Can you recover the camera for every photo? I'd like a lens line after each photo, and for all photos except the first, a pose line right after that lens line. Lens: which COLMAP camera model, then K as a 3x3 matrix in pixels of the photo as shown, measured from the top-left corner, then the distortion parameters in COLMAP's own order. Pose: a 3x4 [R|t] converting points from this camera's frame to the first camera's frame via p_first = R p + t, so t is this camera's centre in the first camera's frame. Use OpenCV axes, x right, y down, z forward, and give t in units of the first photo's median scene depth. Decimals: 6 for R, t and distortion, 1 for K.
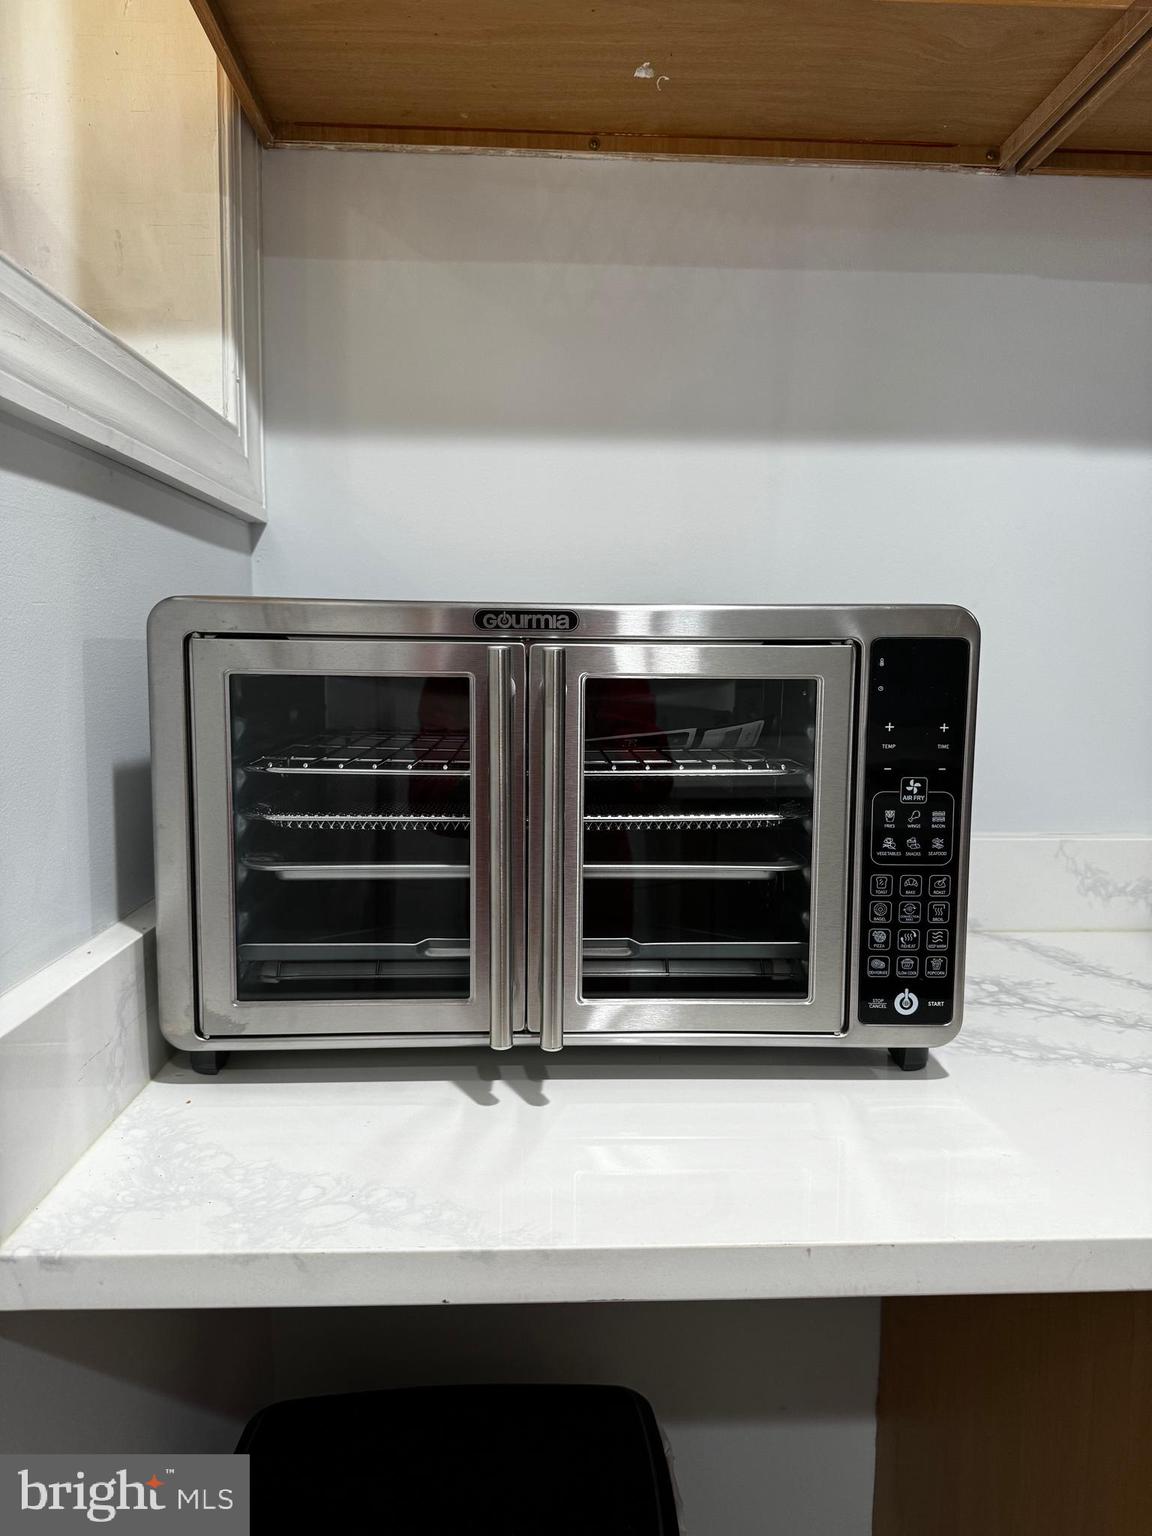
lens RADIAL K [[1091.9, 0, 570.1], [0, 1091.9, 775.4], [0, 0, 1]] dist [0.003581, -0.003637]
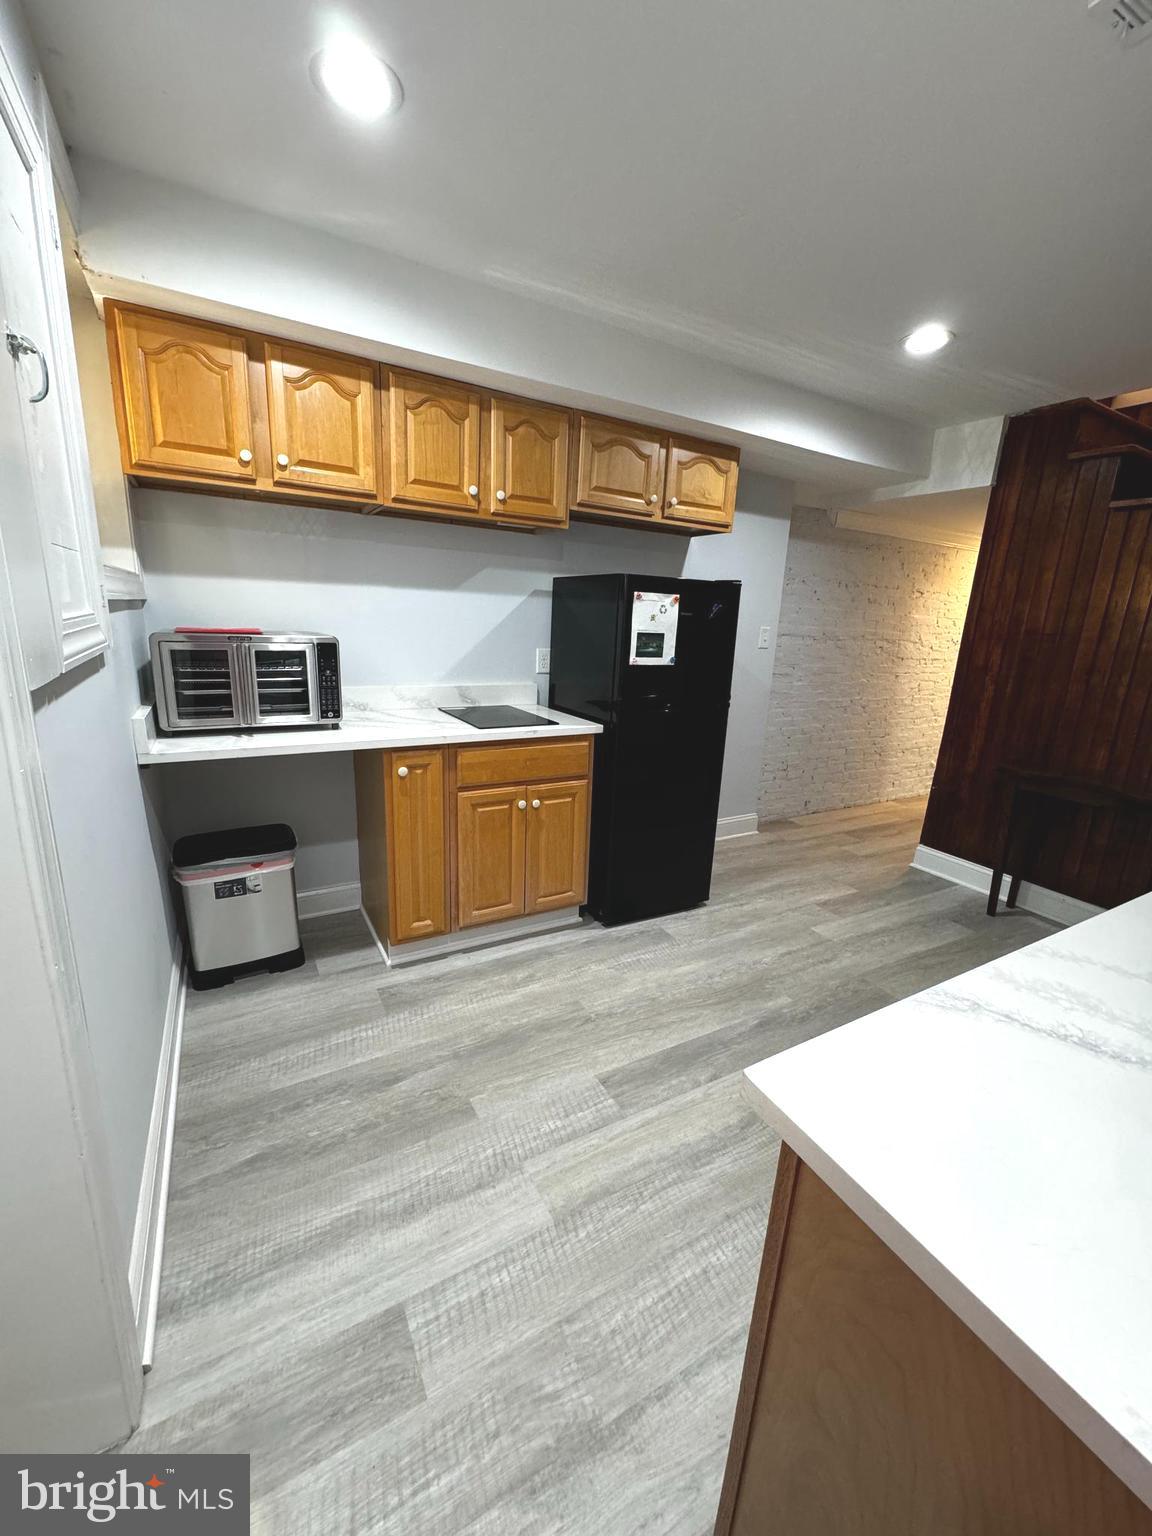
lens RADIAL K [[639.7, 0, 590.7], [0, 639.7, 767.2], [0, 0, 1]] dist [0.002662, 0.000226]
pose [[0.883806, -0.078940, 0.461146, -0.018396], [0.013780, 0.989627, 0.142996, 0.034894], [-0.467651, -0.120026, 0.875726, -2.008448]]
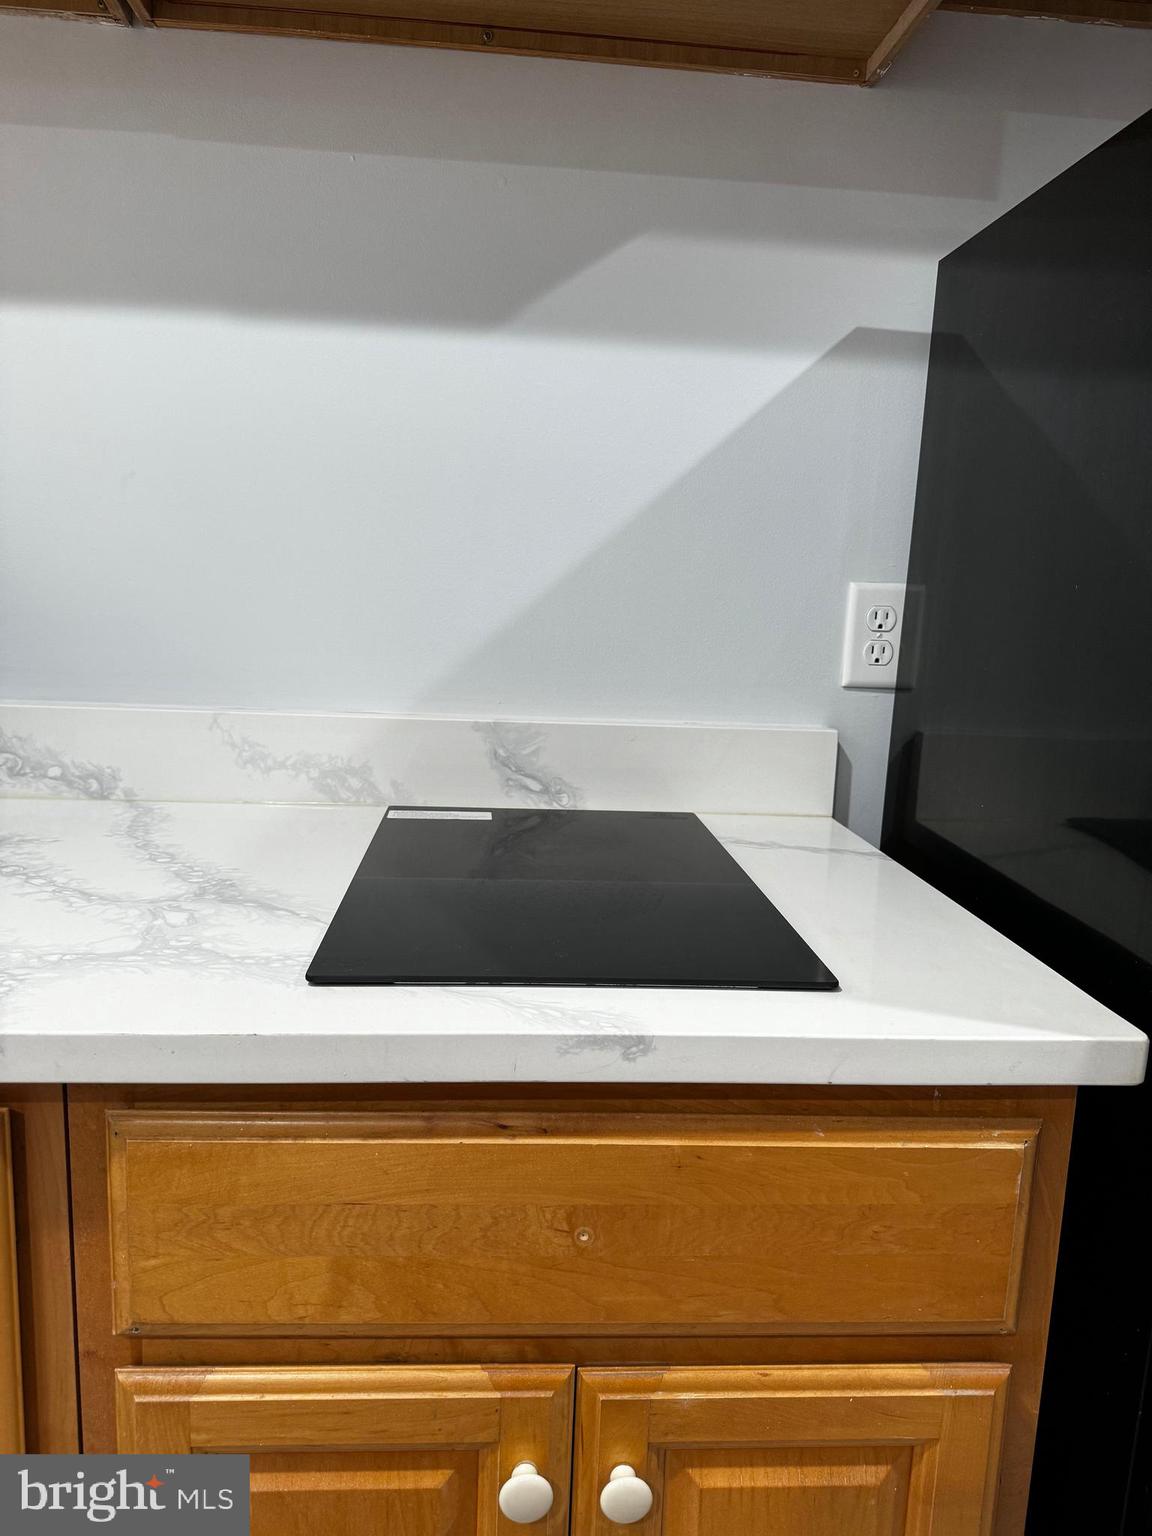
lens RADIAL K [[1091.9, 0, 578.8], [0, 1091.9, 766.6], [0, 0, 1]] dist [0.003581, -0.003637]
pose [[0.999150, 0.027930, 0.030306, 1.054846], [-0.029703, 0.997772, 0.059732, 0.053903], [-0.028570, -0.060581, 0.997754, -0.035676]]
